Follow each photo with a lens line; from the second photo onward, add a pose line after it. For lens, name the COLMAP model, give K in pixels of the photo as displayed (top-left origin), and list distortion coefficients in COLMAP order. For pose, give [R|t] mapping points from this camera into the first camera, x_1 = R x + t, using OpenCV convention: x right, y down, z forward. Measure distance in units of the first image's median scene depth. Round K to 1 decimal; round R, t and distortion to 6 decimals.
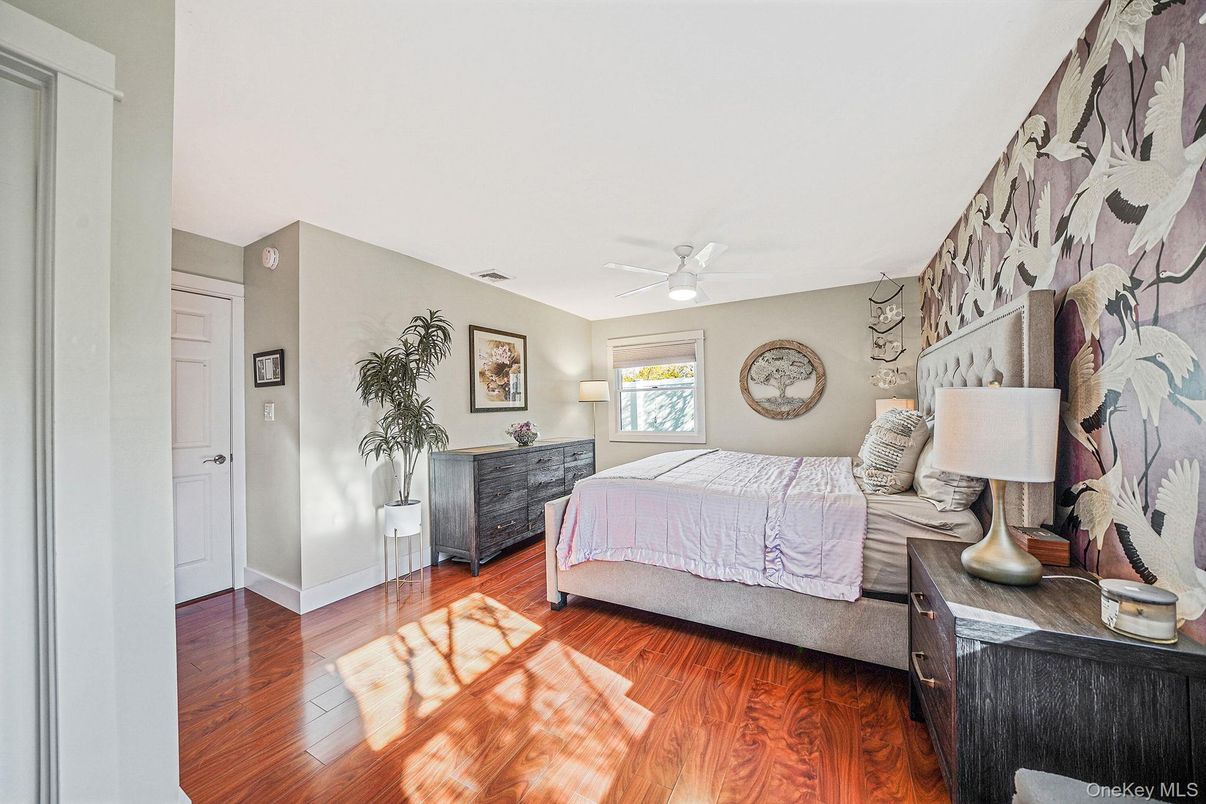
lens RADIAL K [[420.0, 0, 594.8], [0, 420.0, 408.7], [0, 0, 1]] dist [-0.022819, 0.001563]
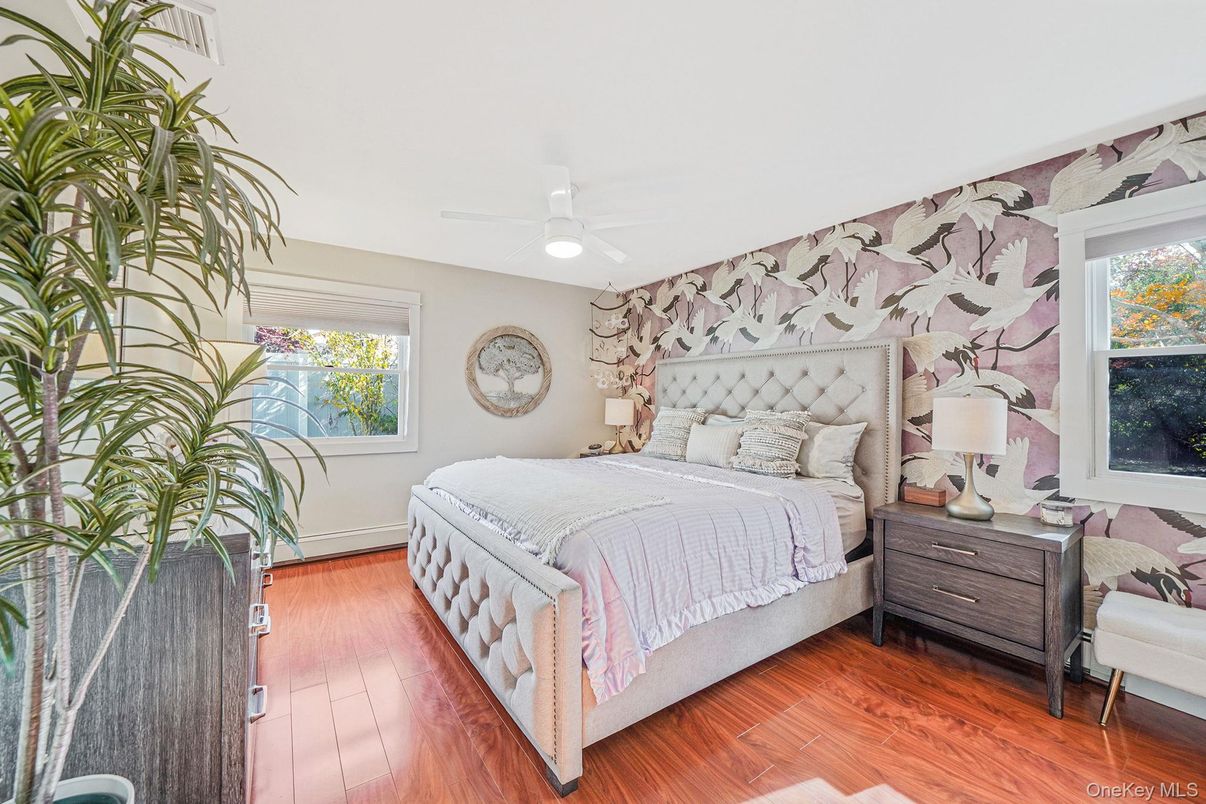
lens RADIAL K [[463.3, 0, 600.0], [0, 463.3, 396.4], [0, 0, 1]] dist [-0.023515, -0.000027]
pose [[0.444483, 0.031259, 0.895242, -0.478959], [-0.018932, 0.999496, -0.025499, 0.004960], [-0.895587, -0.005615, 0.444851, 0.574659]]
